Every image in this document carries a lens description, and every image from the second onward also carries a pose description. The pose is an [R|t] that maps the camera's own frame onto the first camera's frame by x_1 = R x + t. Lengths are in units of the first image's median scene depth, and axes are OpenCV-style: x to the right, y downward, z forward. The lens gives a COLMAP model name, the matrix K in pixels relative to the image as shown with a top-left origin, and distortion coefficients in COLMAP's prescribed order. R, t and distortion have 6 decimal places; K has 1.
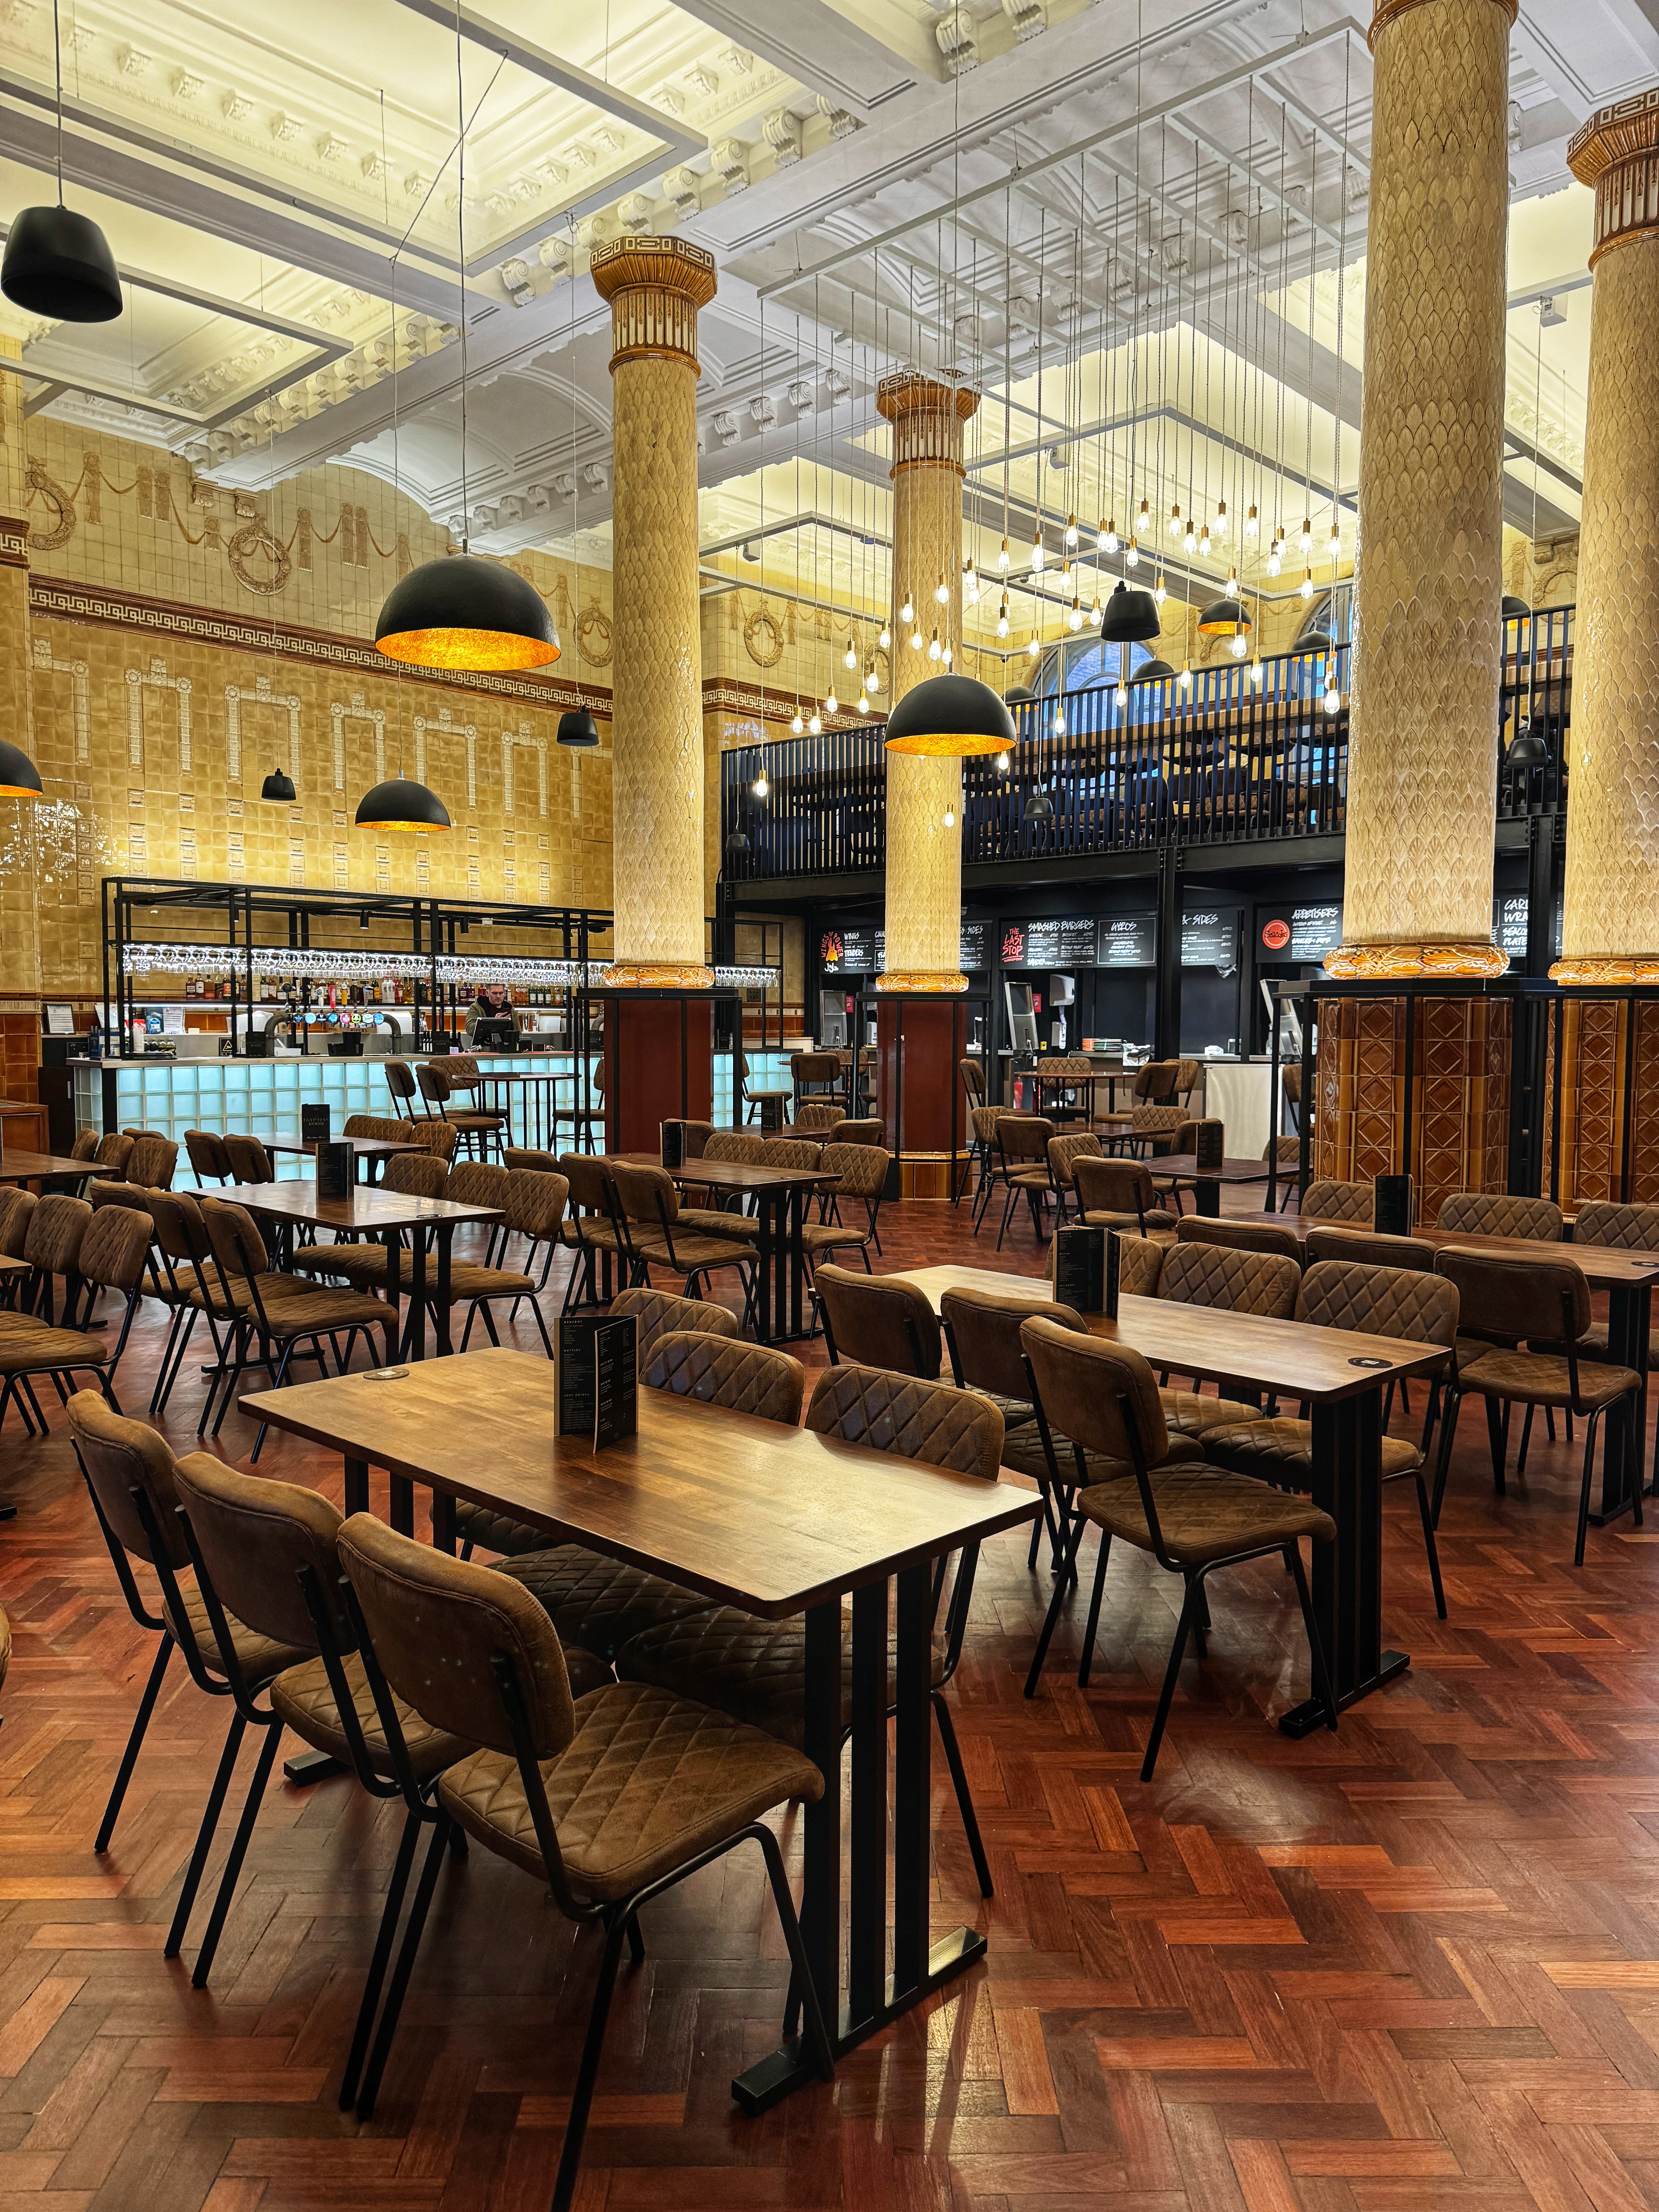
lens RADIAL K [[1577.0, 0, 829.8], [0, 1577.0, 1107.7], [0, 0, 1]] dist [0.002159, -0.000395]
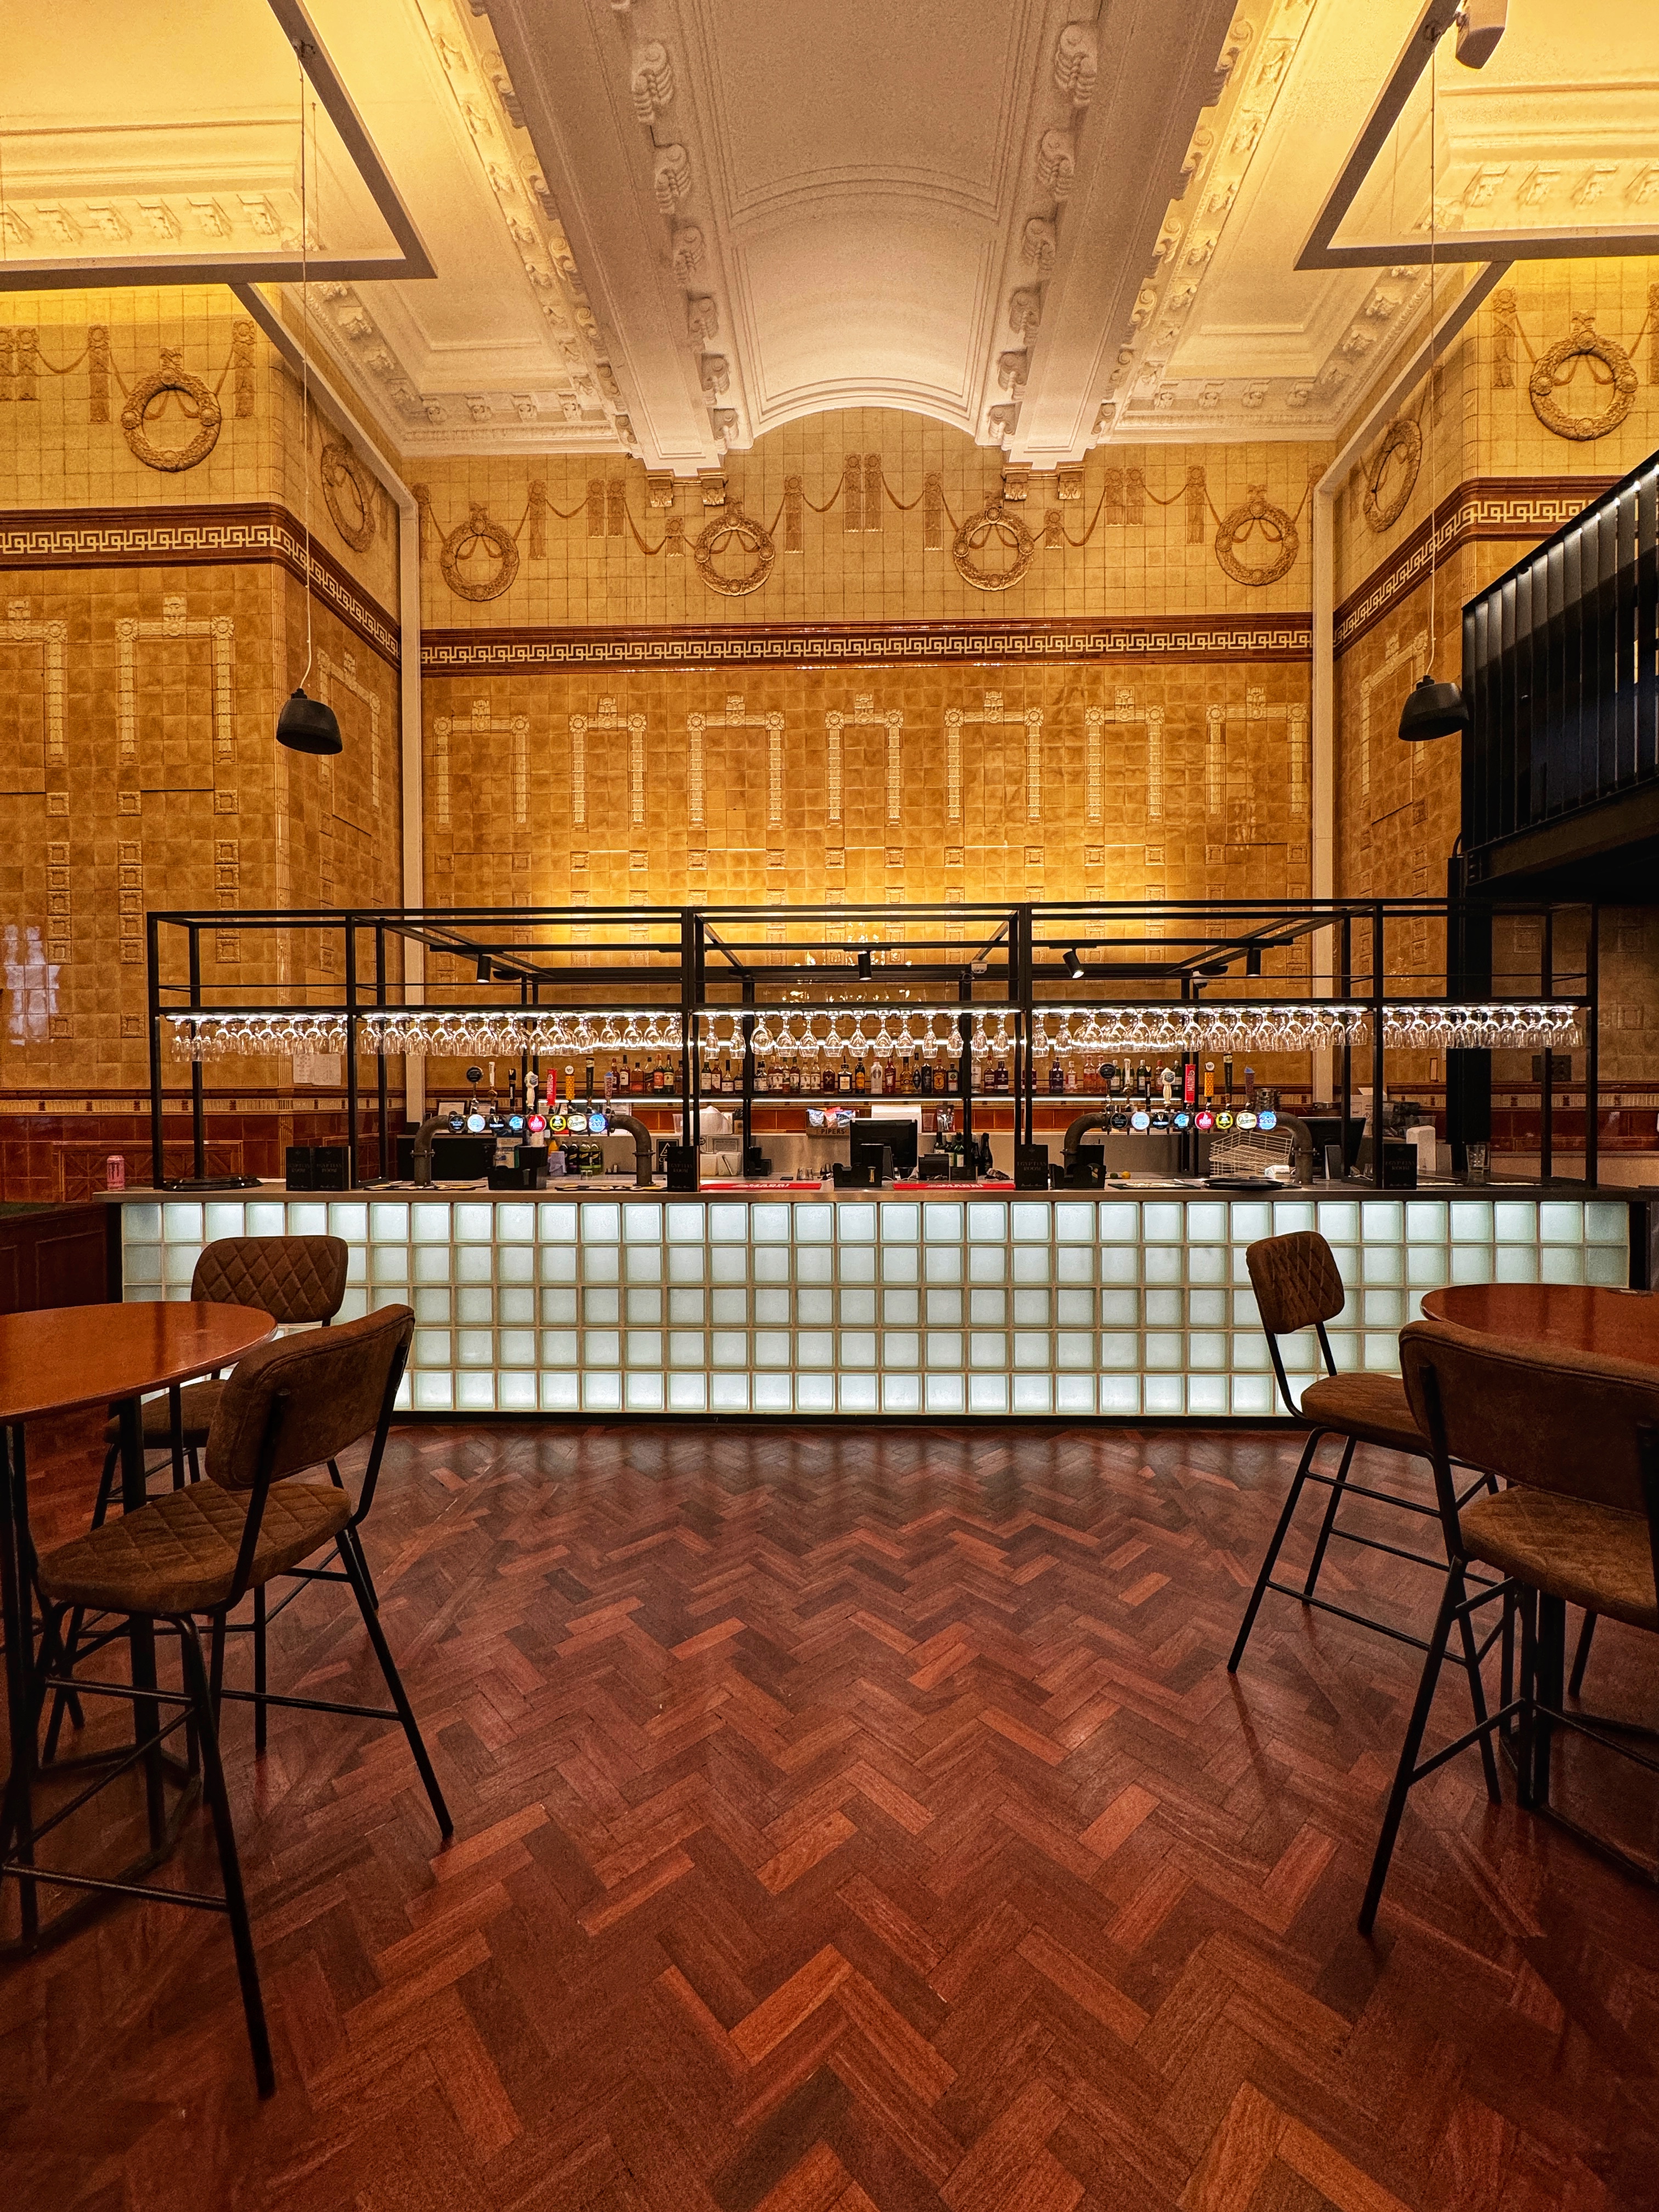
lens RADIAL K [[881.1, 0, 834.2], [0, 881.1, 1110.2], [0, 0, 1]] dist [0.001474, 0.000250]
pose [[0.668230, -0.000606, -0.743954, 0.011968], [-0.034960, 0.998869, -0.032216, -0.046525], [0.743132, 0.047536, 0.667454, 0.739310]]
